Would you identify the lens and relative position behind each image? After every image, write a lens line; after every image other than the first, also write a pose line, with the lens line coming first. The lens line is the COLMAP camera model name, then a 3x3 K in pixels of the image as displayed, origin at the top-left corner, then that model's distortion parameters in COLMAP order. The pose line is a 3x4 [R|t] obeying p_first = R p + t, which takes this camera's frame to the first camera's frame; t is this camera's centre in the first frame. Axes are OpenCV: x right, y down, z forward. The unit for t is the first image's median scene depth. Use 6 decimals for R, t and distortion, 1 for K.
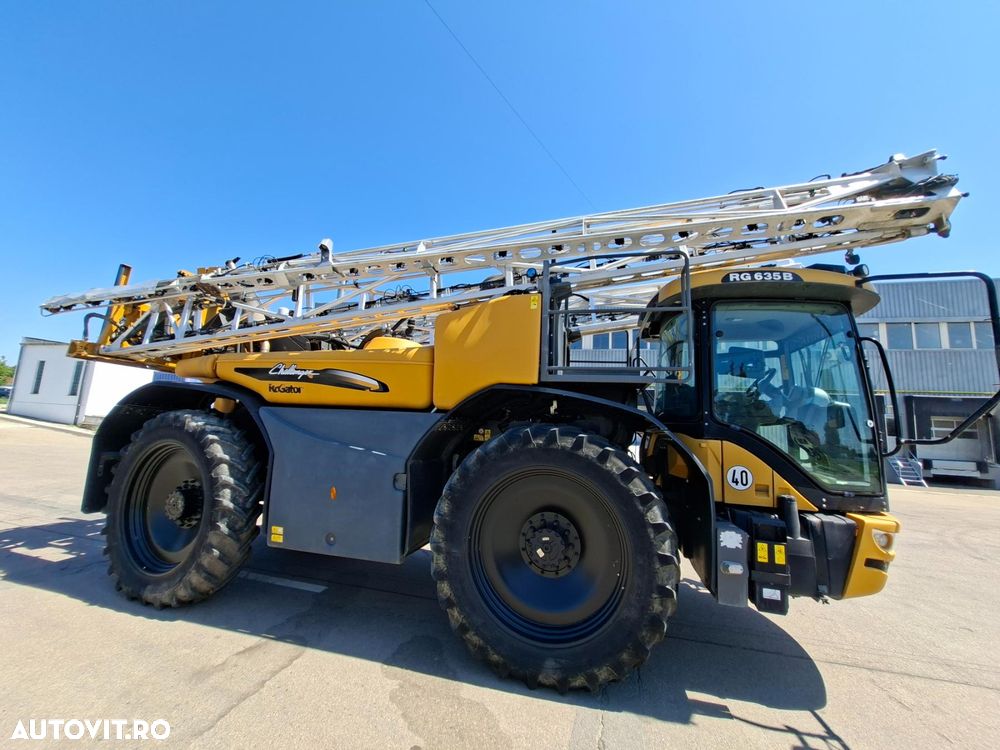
lens RADIAL K [[389.1, 0, 504.1], [0, 389.1, 369.5], [0, 0, 1]] dist [-0.005101, -0.000112]
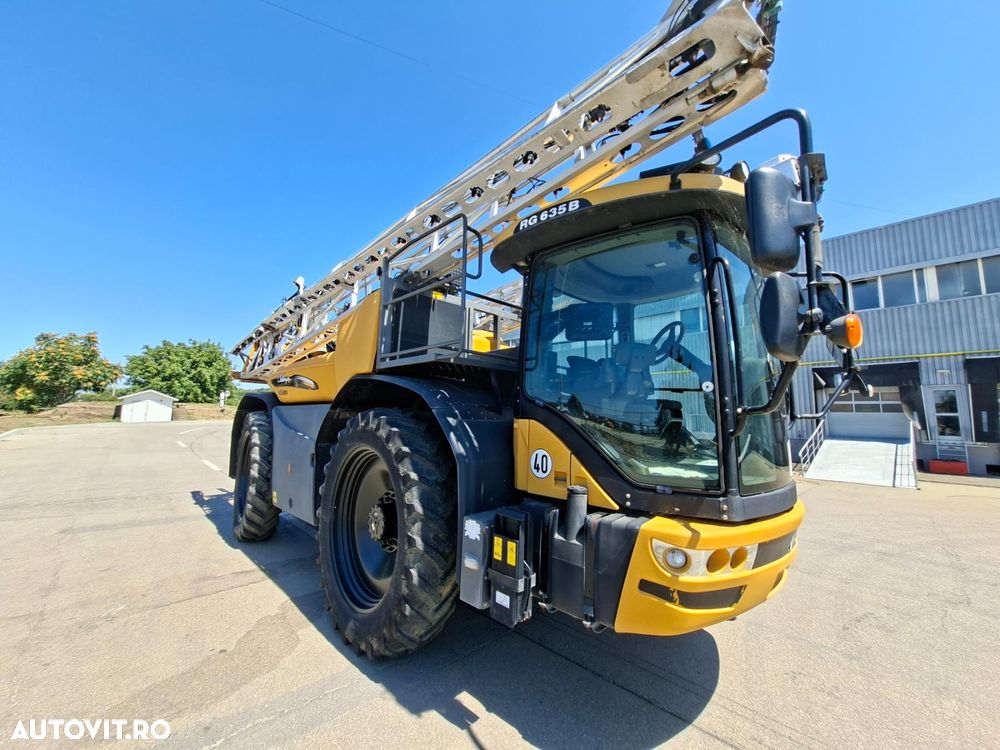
lens RADIAL K [[389.1, 0, 504.1], [0, 389.1, 369.5], [0, 0, 1]] dist [-0.005101, -0.000112]
pose [[0.861296, -0.094660, -0.499208, 1.006169], [0.096935, 0.995060, -0.021438, 0.093392], [0.498771, -0.029926, 0.866217, 0.256337]]
